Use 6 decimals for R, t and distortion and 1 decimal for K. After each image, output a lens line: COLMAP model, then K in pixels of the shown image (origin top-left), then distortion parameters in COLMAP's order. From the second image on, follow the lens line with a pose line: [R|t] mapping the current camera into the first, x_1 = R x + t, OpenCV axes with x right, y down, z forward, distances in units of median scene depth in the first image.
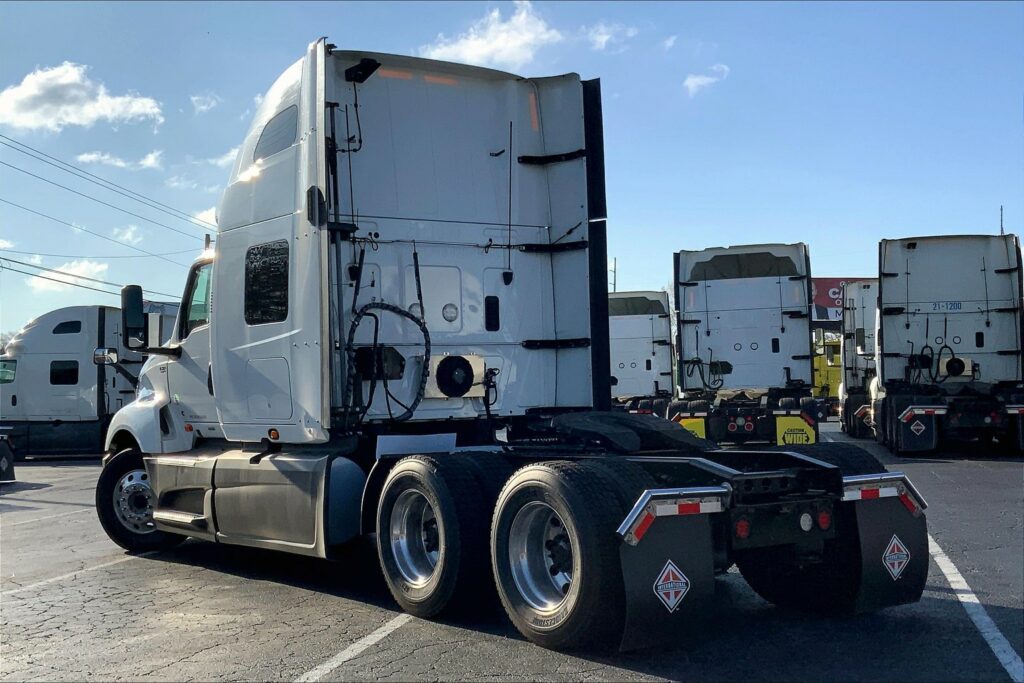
lens RADIAL K [[1357.0, 0, 512.0], [0, 1357.0, 341.5], [0, 0, 1]] dist [0.049477, 0.036183]
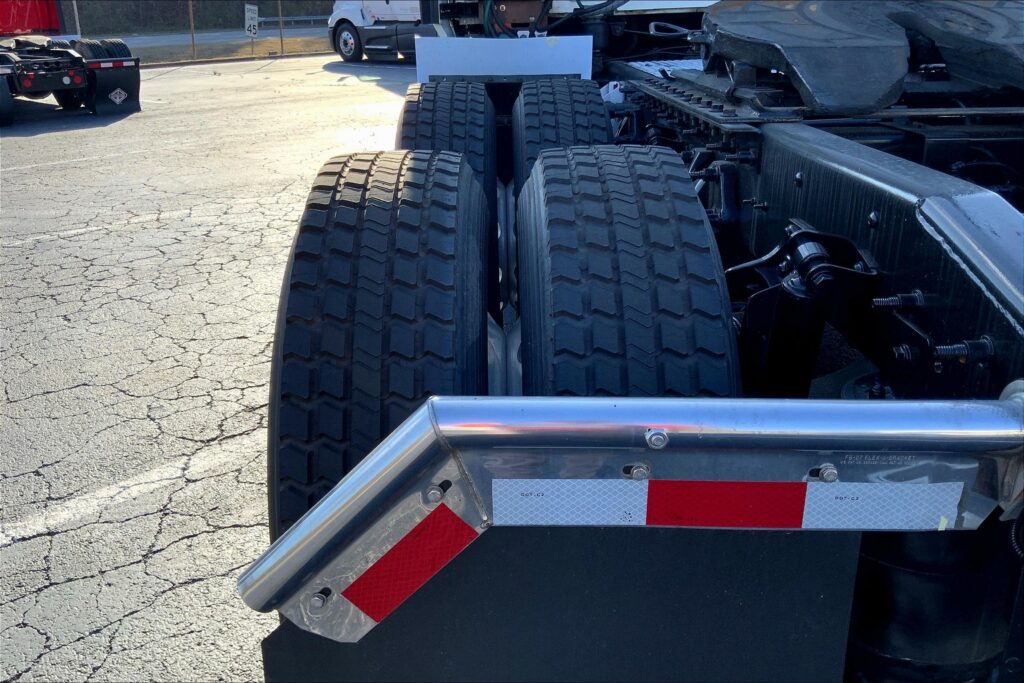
lens RADIAL K [[837.7, 0, 515.0], [0, 837.7, 334.6], [0, 0, 1]] dist [0.073320, -0.149083]
pose [[0.820917, 0.214417, -0.529265, 0.113611], [0.019342, 0.915858, 0.401036, 0.038123], [0.570720, -0.339455, 0.747696, 0.631130]]
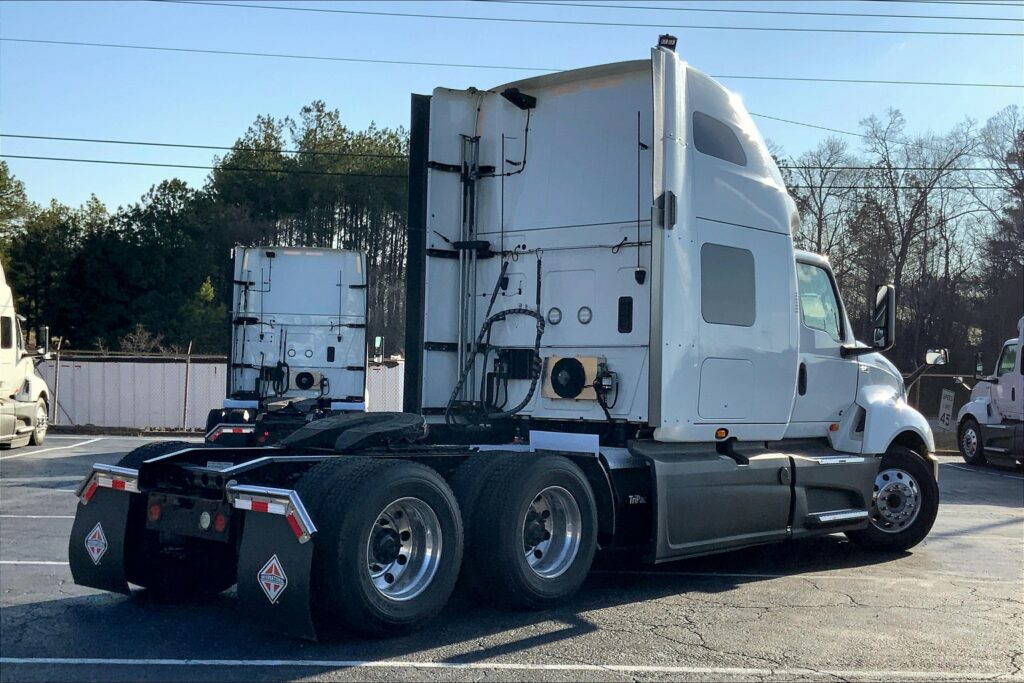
lens RADIAL K [[1357.0, 0, 512.0], [0, 1357.0, 341.5], [0, 0, 1]] dist [0.049477, 0.036183]
pose [[0.218642, 0.001874, -0.975803, 0.963428], [0.005474, 0.999980, 0.003147, -0.005404], [0.975790, -0.006030, 0.218627, 0.749348]]
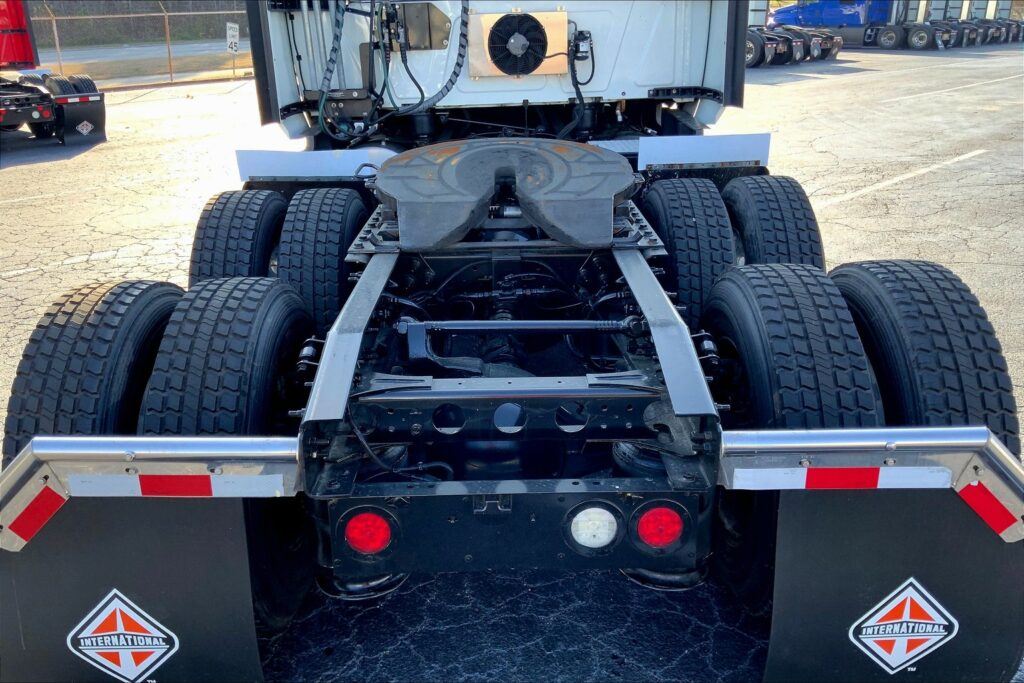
lens RADIAL K [[837.7, 0, 515.0], [0, 837.7, 334.6], [0, 0, 1]] dist [0.073320, -0.149083]
pose [[0.823188, 0.211232, -0.527013, 0.234229], [0.017946, 0.918073, 0.396005, -0.011231], [0.567485, -0.335444, 0.751956, 0.615842]]
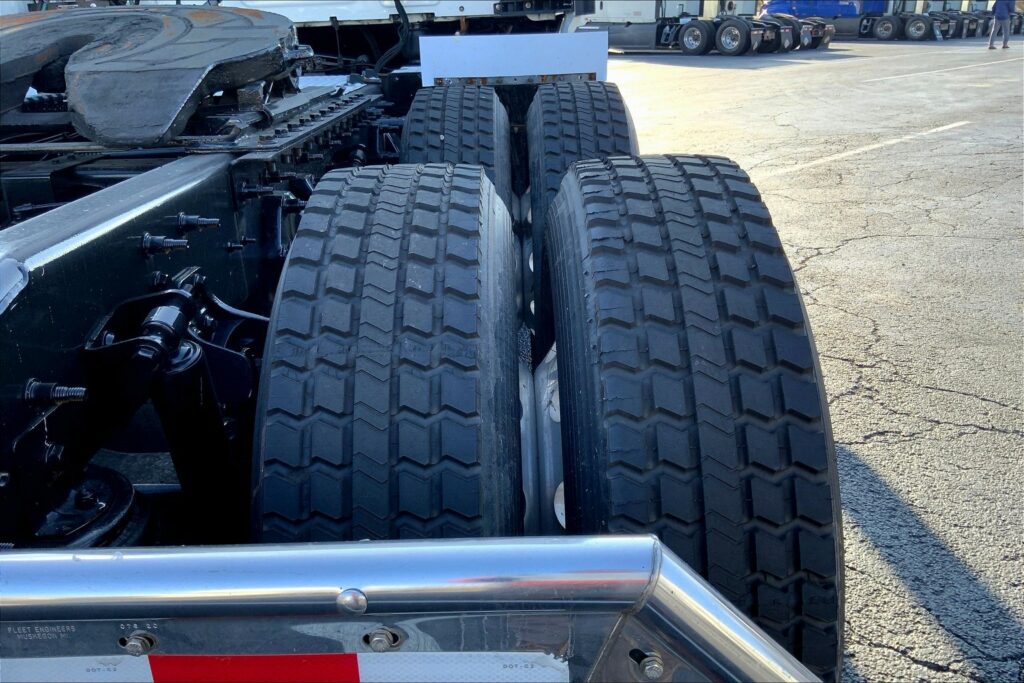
lens RADIAL K [[837.7, 0, 515.0], [0, 837.7, 334.6], [0, 0, 1]] dist [0.073320, -0.149083]
pose [[0.820068, 0.207415, -0.533354, 0.246994], [0.022585, 0.919548, 0.392327, 0.042809], [0.571820, -0.333781, 0.749408, 0.755654]]
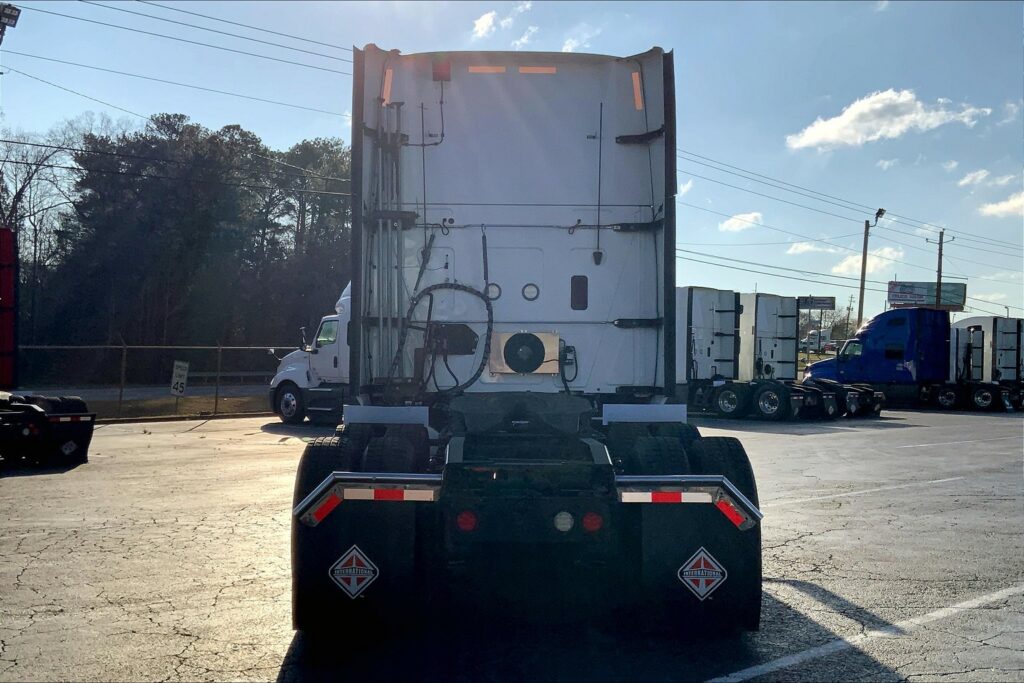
lens RADIAL K [[1157.2, 0, 512.0], [0, 1157.2, 341.5], [0, 0, 1]] dist [0.082500, -0.006690]
pose [[0.826379, 0.017752, -0.562835, 0.462779], [-0.006381, 0.999734, 0.022162, -0.002780], [0.563079, -0.014723, 0.826272, 0.259368]]
